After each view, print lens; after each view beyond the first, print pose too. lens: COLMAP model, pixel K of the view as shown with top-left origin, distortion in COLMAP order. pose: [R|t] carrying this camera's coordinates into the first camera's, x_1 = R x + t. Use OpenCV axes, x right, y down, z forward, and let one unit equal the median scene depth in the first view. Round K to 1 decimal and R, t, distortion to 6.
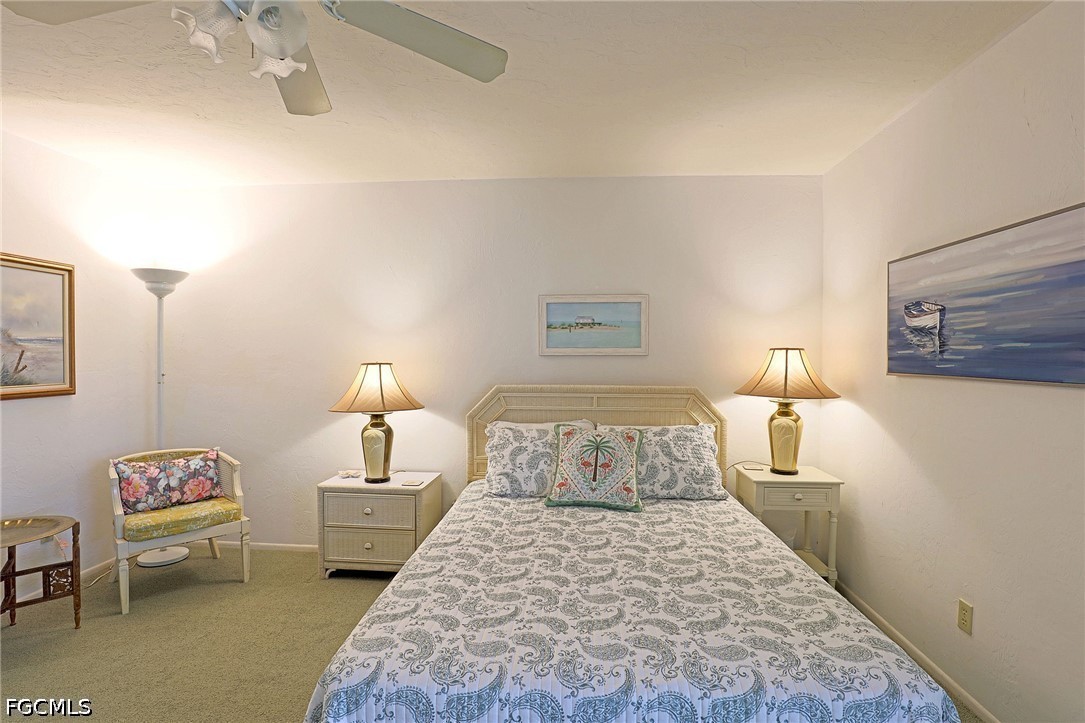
lens RADIAL K [[534.0, 0, 539.7], [0, 534.0, 363.7], [0, 0, 1]] dist [-0.028590, 0.001483]
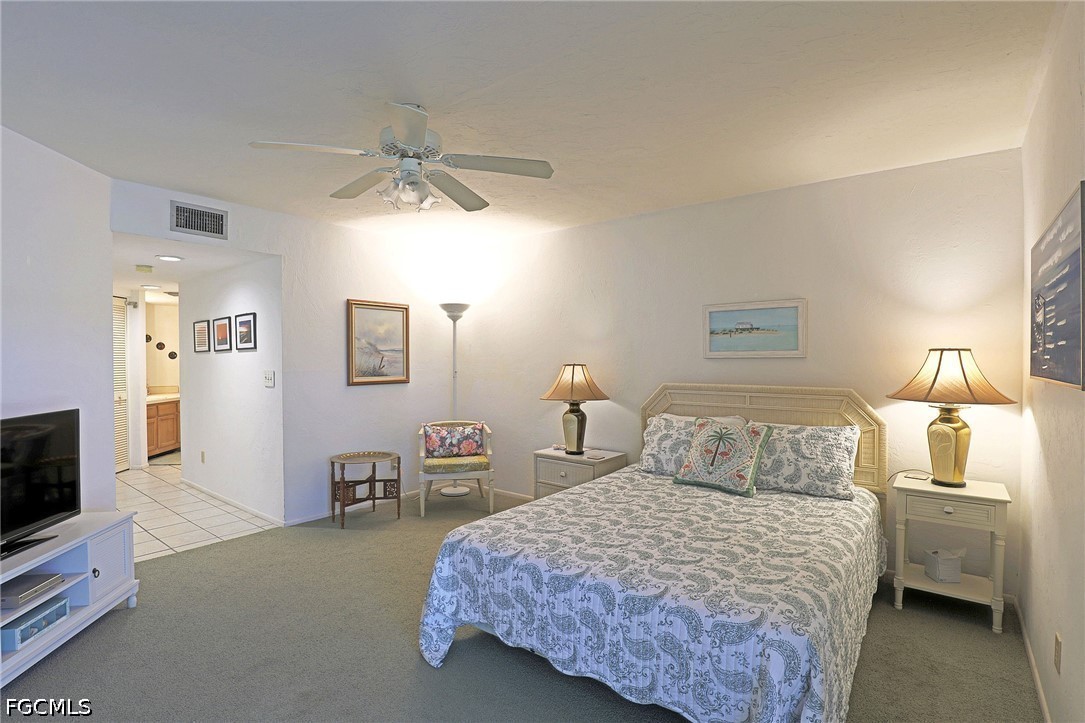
lens RADIAL K [[524.8, 0, 543.4], [0, 524.8, 363.3], [0, 0, 1]] dist [-0.033514, 0.005057]
pose [[0.826930, 0.000270, -0.562305, 0.403360], [-0.006067, 0.999946, -0.008442, 0.008114], [0.562272, 0.010392, 0.826887, -0.134943]]
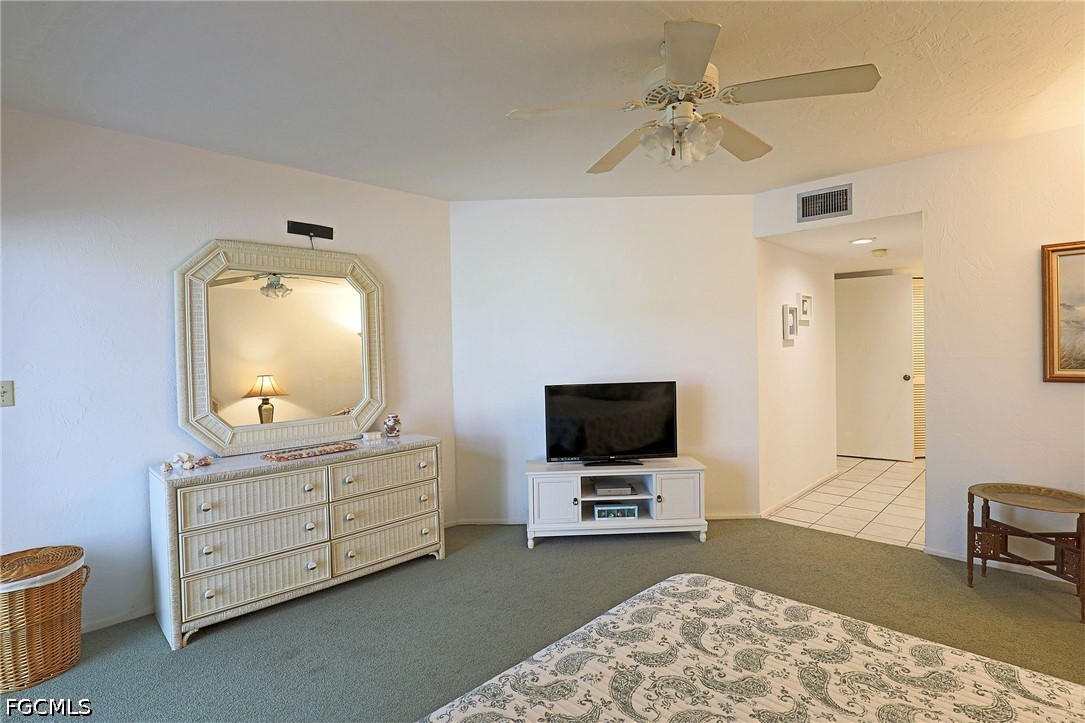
lens RADIAL K [[524.8, 0, 543.4], [0, 524.8, 363.3], [0, 0, 1]] dist [-0.033514, 0.005057]
pose [[-0.660053, 0.027047, -0.750732, 0.396432], [0.001762, 0.999405, 0.034457, -0.004501], [0.751217, 0.021420, -0.659707, 0.741089]]
